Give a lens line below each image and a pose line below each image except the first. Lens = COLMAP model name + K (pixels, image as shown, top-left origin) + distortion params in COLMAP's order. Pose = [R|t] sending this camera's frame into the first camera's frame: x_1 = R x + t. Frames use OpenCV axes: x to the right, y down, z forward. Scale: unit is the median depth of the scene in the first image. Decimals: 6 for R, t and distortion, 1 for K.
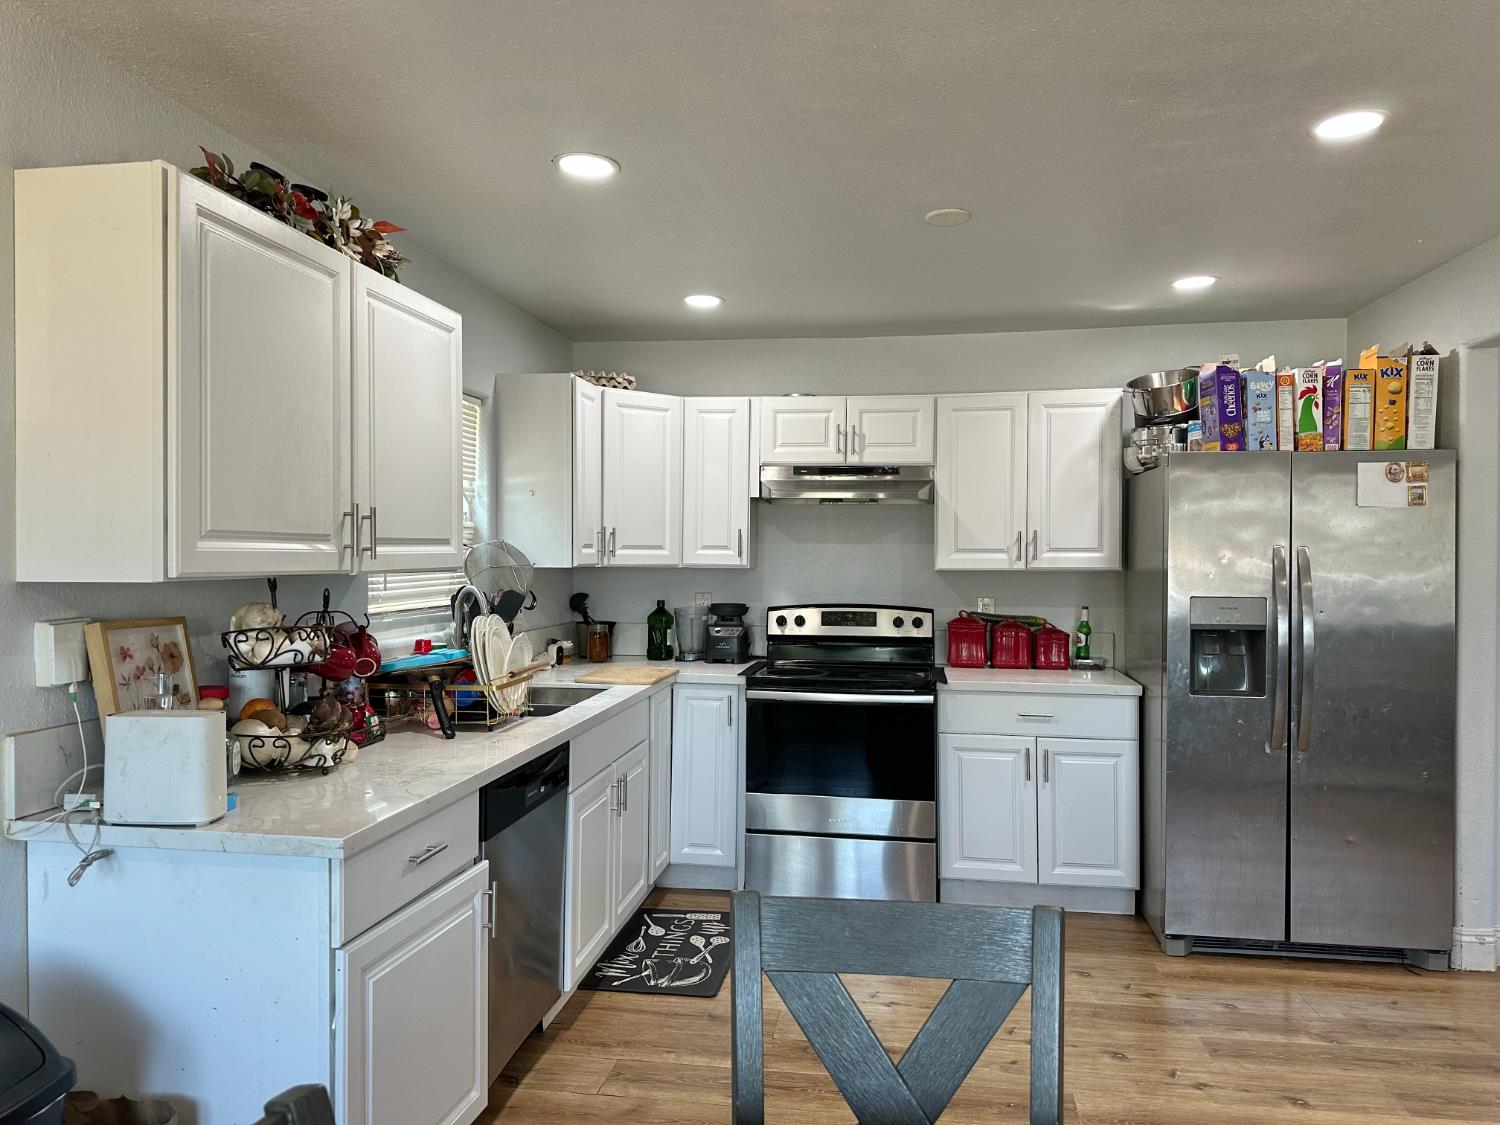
lens RADIAL K [[1054.7, 0, 758.6], [0, 1054.7, 568.3], [0, 0, 1]] dist [0.043123, -0.042434]
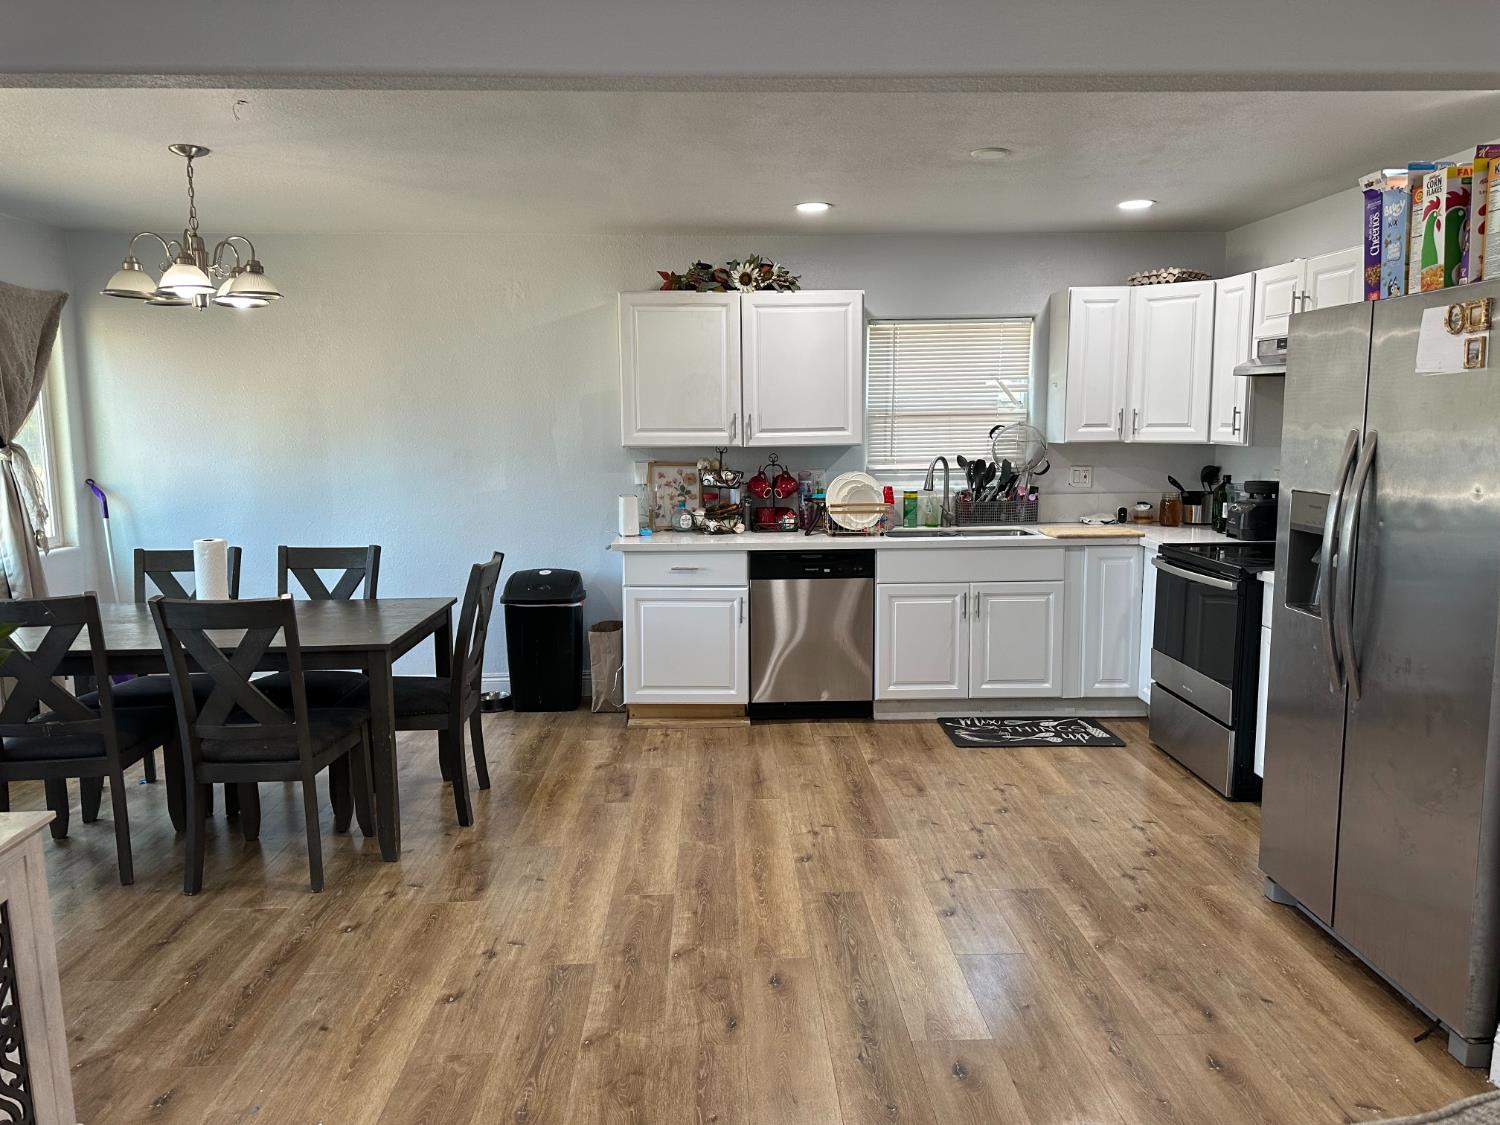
lens RADIAL K [[1054.7, 0, 761.6], [0, 1054.7, 567.7], [0, 0, 1]] dist [0.043123, -0.042434]
pose [[0.185299, 0.130219, -0.974016, 1.170446], [-0.005049, 0.991294, 0.131568, -0.021660], [0.982669, -0.019462, 0.184343, 0.442861]]
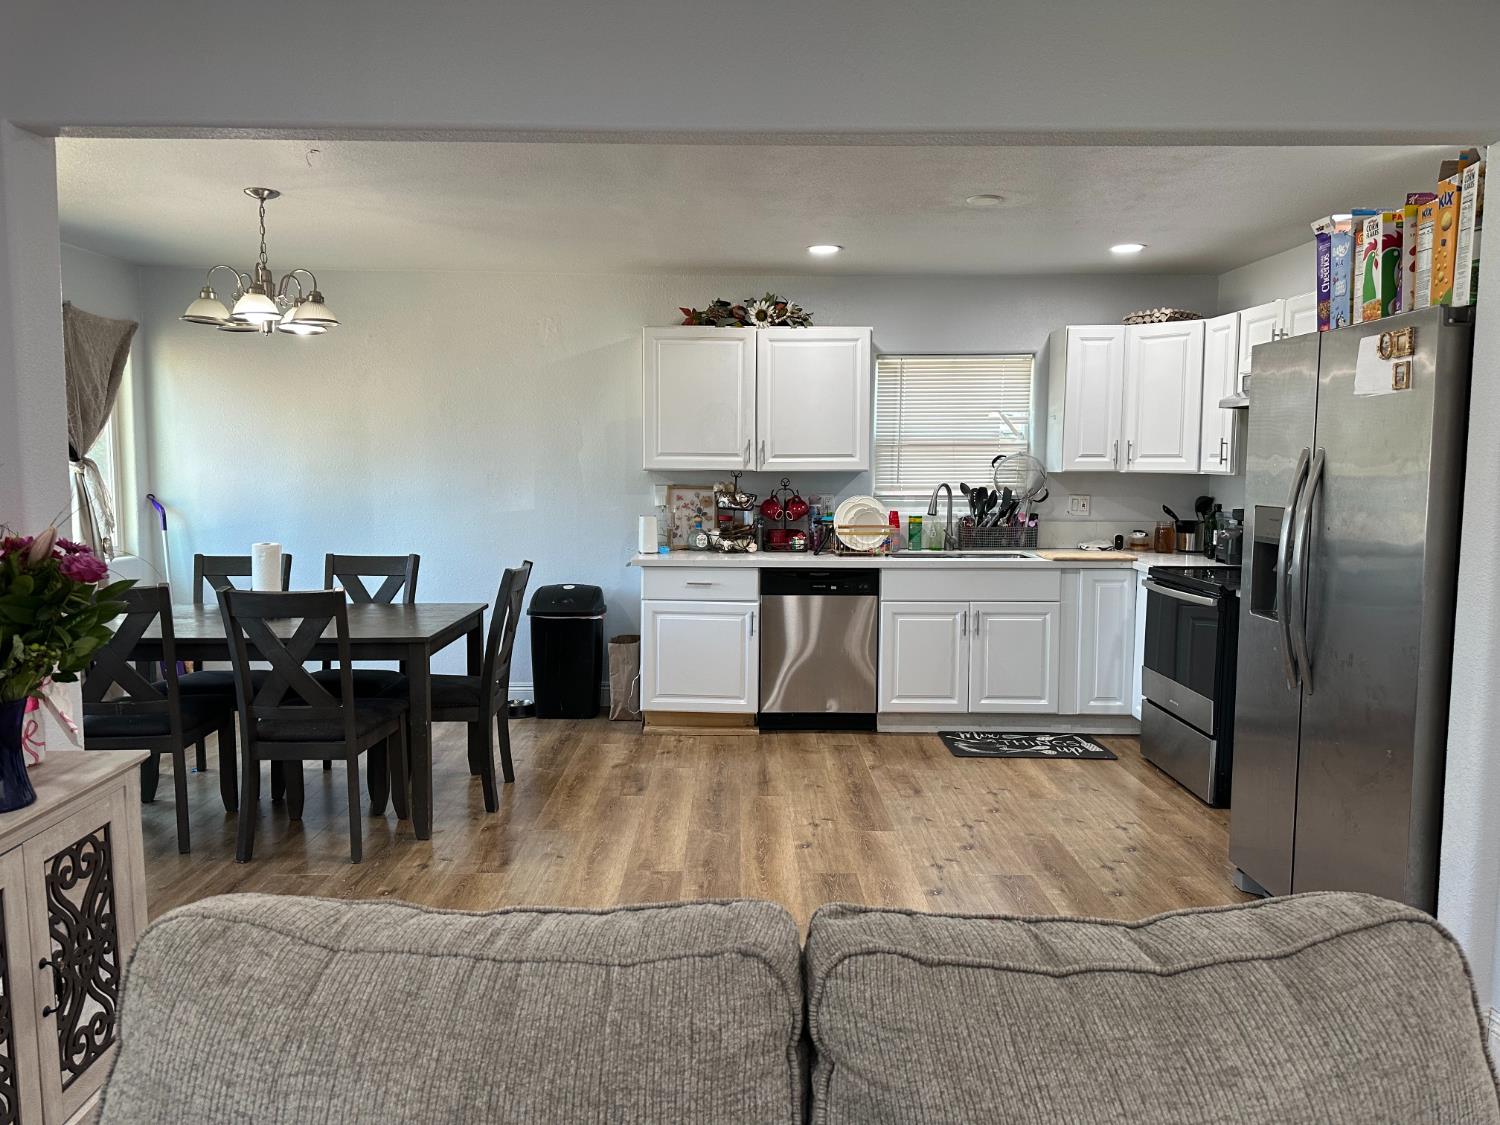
lens RADIAL K [[1054.7, 0, 753.1], [0, 1054.7, 568.4], [0, 0, 1]] dist [0.043123, -0.042434]
pose [[0.157234, 0.094341, -0.983045, 1.258958], [-0.017410, 0.995537, 0.092755, 0.002773], [0.987408, 0.002531, 0.158175, 0.439571]]
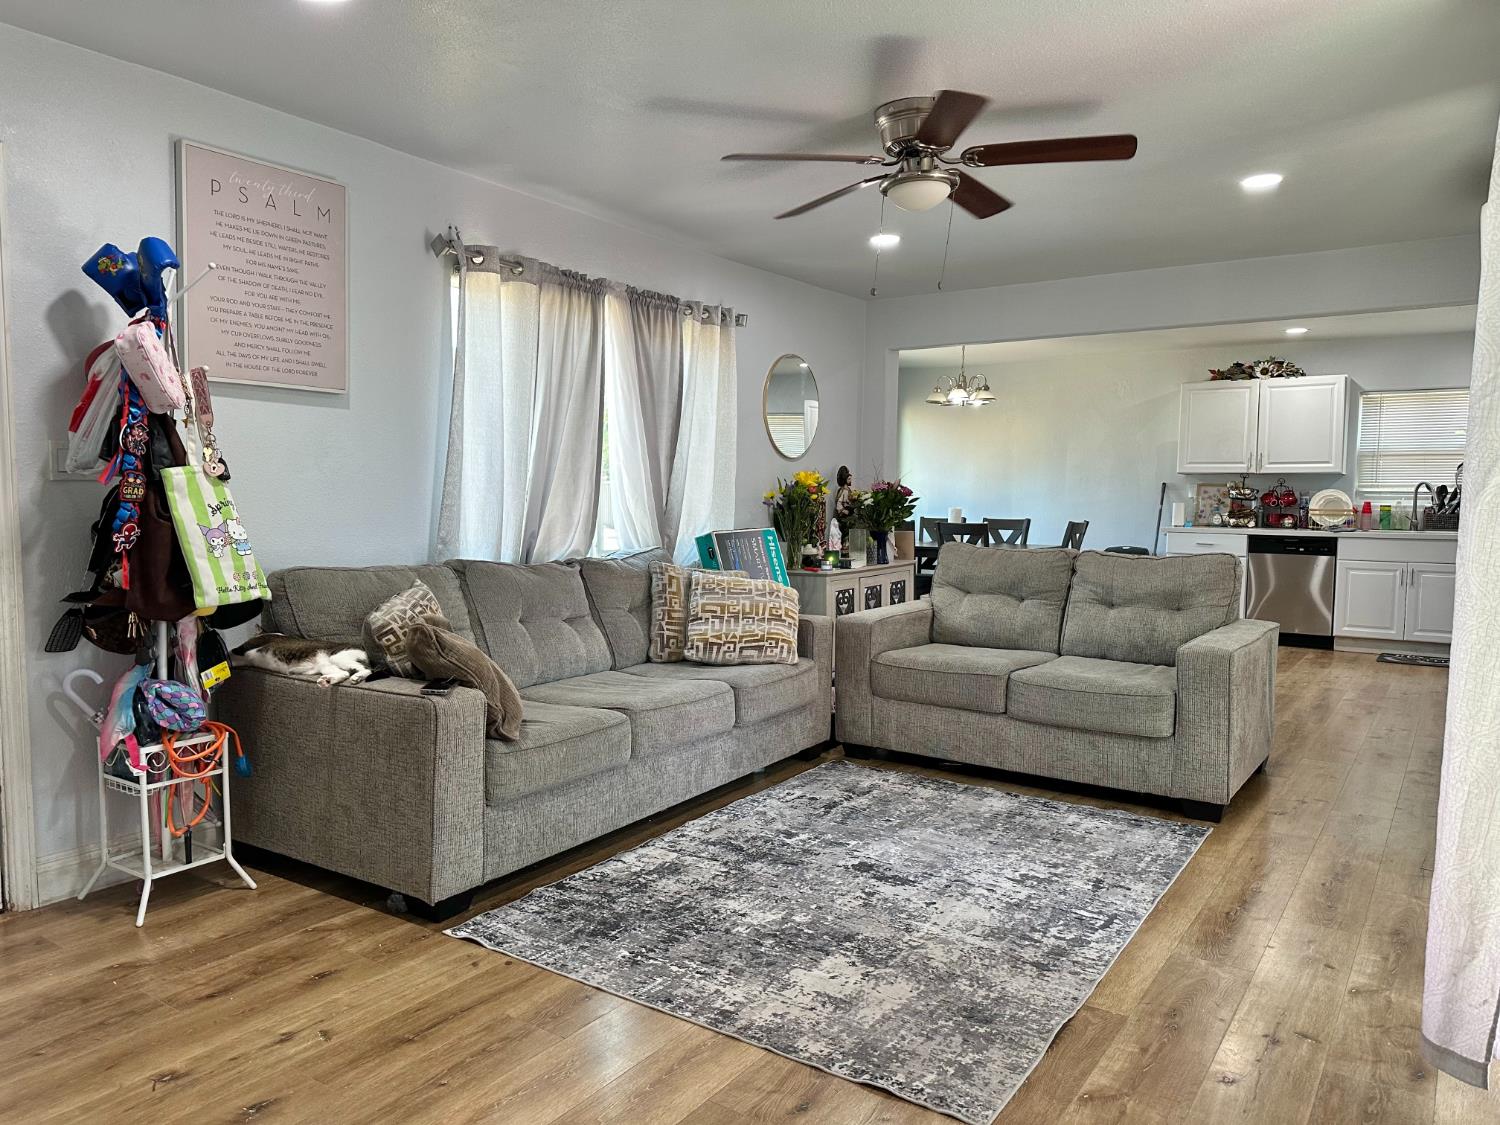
lens RADIAL K [[1054.7, 0, 746.9], [0, 1054.7, 562.6], [0, 0, 1]] dist [0.043123, -0.042434]
pose [[-0.444339, 0.057306, -0.894024, 2.341275], [-0.019879, 0.997076, 0.073791, 0.049130], [0.895638, 0.050560, -0.441901, 0.726521]]
